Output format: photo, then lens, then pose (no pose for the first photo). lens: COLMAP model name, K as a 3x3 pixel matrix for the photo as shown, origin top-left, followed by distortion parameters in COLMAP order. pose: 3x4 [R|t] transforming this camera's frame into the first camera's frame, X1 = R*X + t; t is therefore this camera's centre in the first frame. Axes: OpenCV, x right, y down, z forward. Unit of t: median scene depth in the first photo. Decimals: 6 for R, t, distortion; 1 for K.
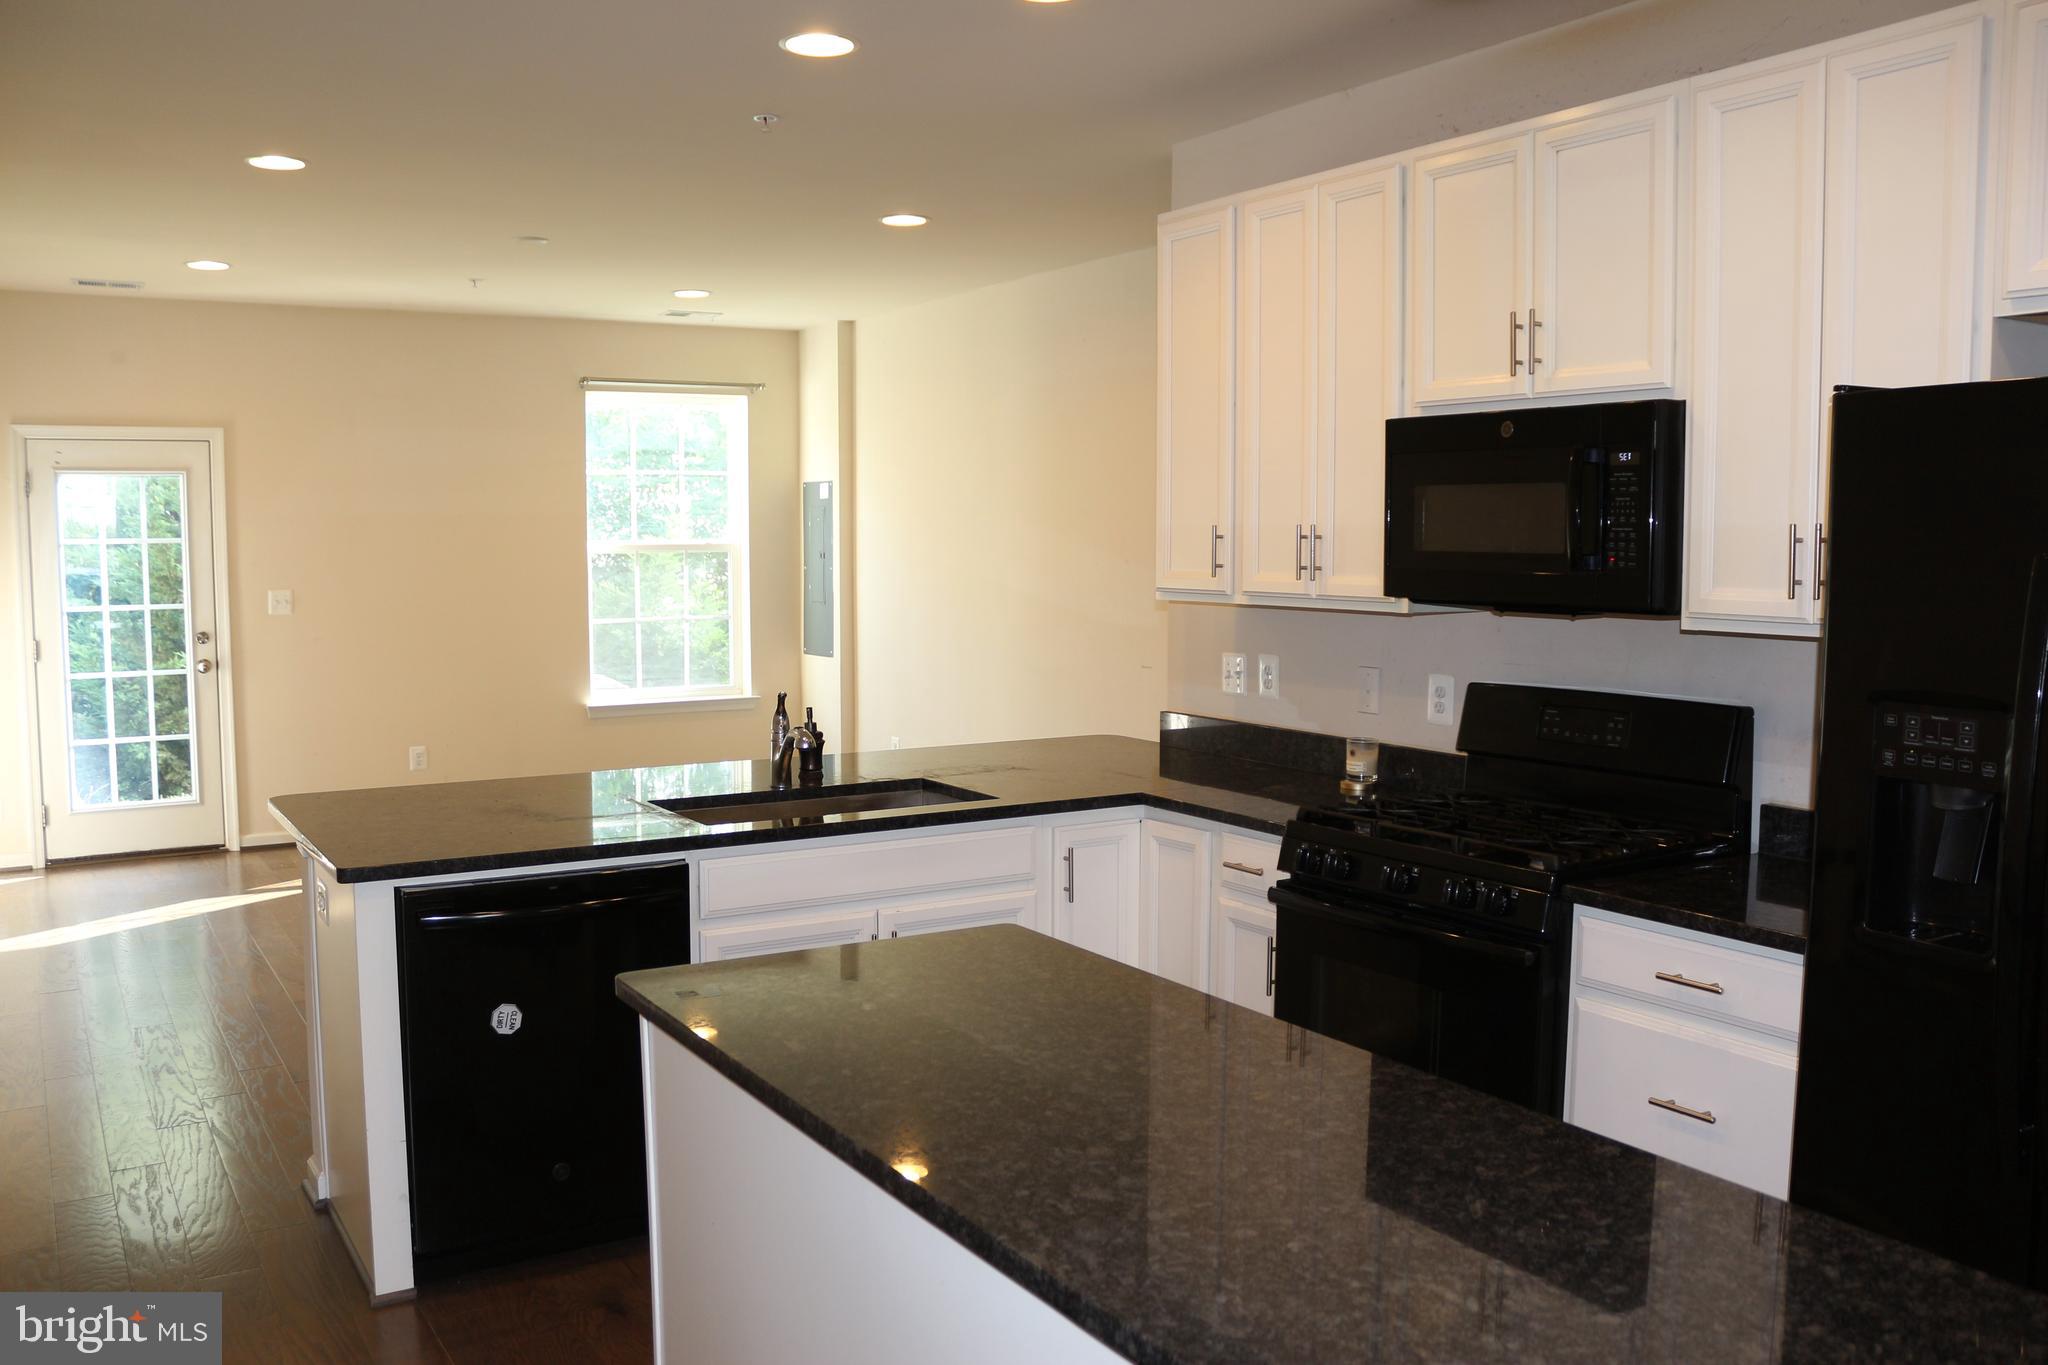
lens RADIAL K [[1751.0, 0, 1024.0], [0, 1751.0, 682.5], [0, 0, 1]] dist [-0.160656, 0.214353]
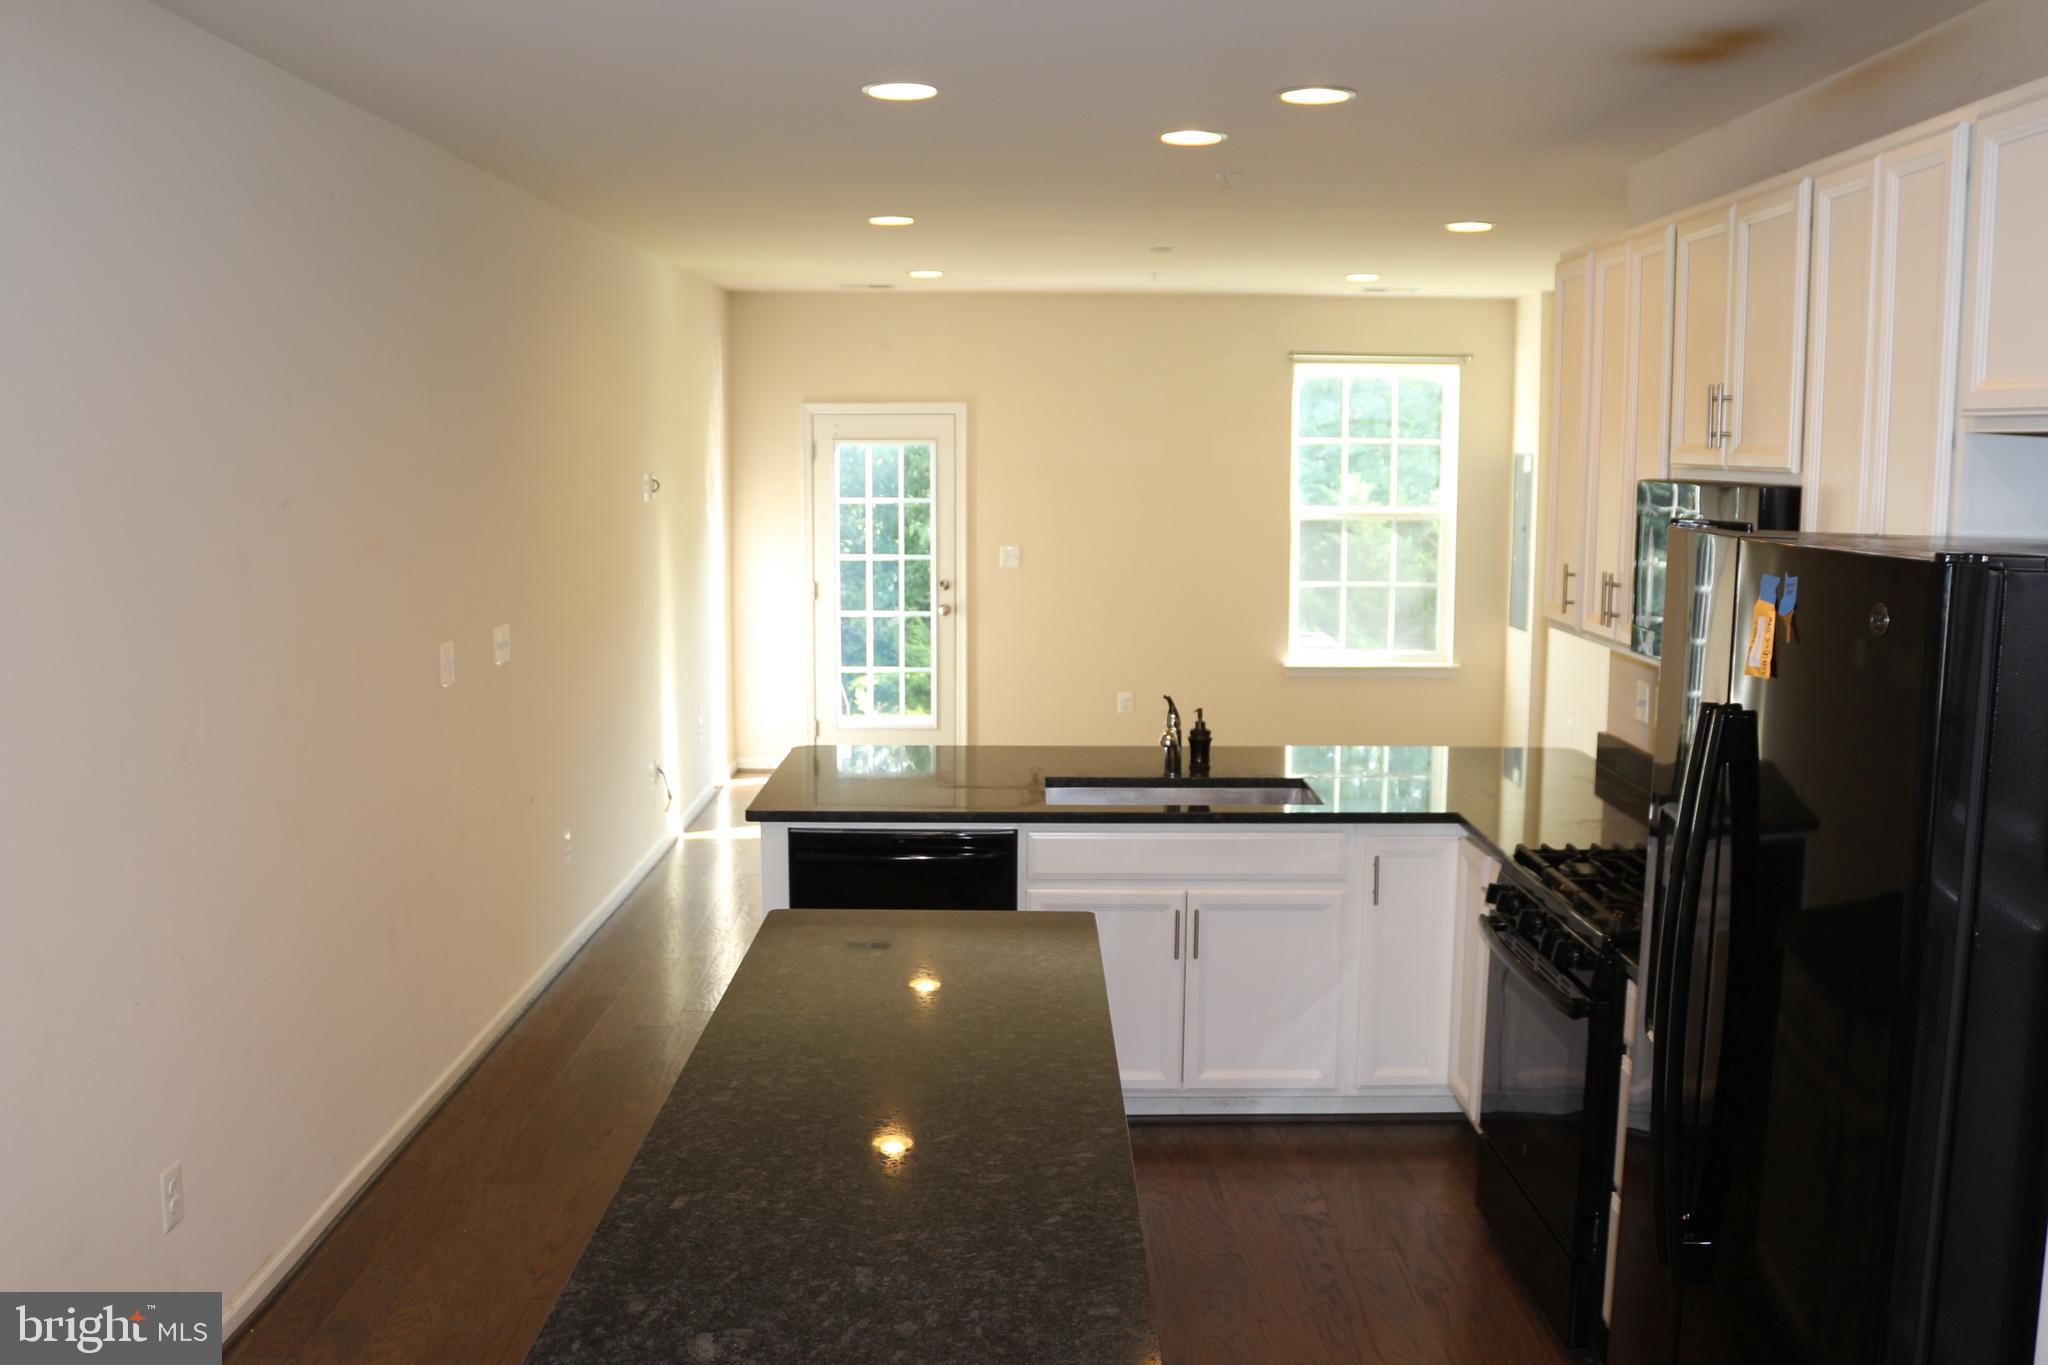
lens RADIAL K [[1846.3, 0, 998.5], [0, 1846.3, 686.4], [0, 0, 1]] dist [-0.035495, 0.270233]
pose [[0.862278, 0.074243, -0.500964, 0.374072], [-0.053584, 0.997018, 0.055527, -0.061305], [0.503593, -0.021036, 0.863685, -0.125122]]
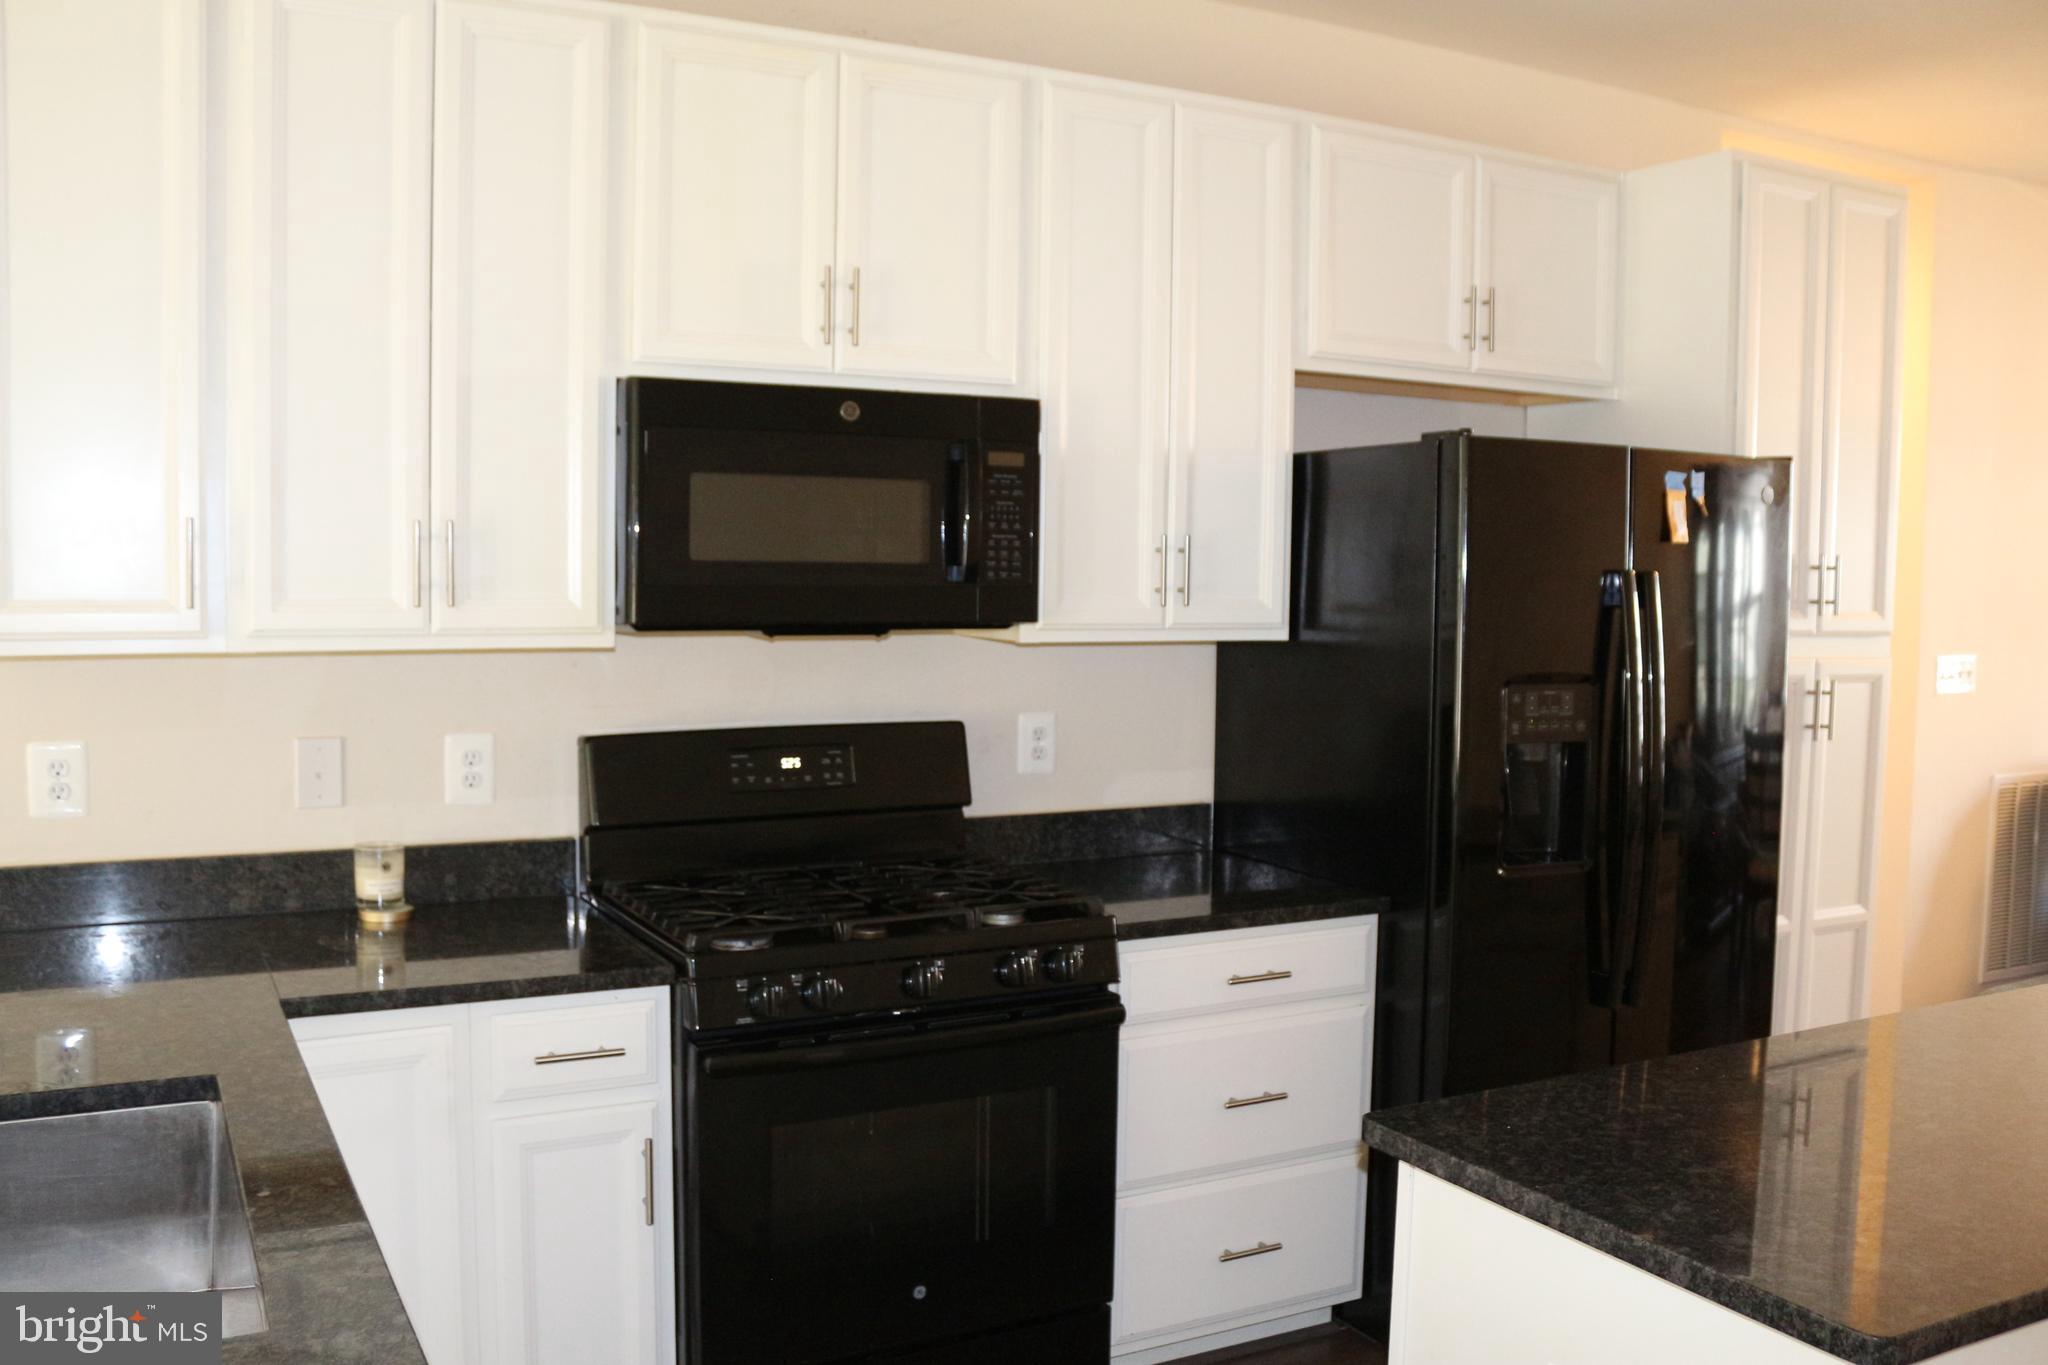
lens RADIAL K [[1846.3, 0, 998.5], [0, 1846.3, 686.4], [0, 0, 1]] dist [-0.035495, 0.270233]
pose [[0.075379, -0.069241, 0.994748, -0.487089], [0.069804, 0.995505, 0.064004, -0.056169], [-0.994709, 0.064613, 0.079873, 0.717521]]
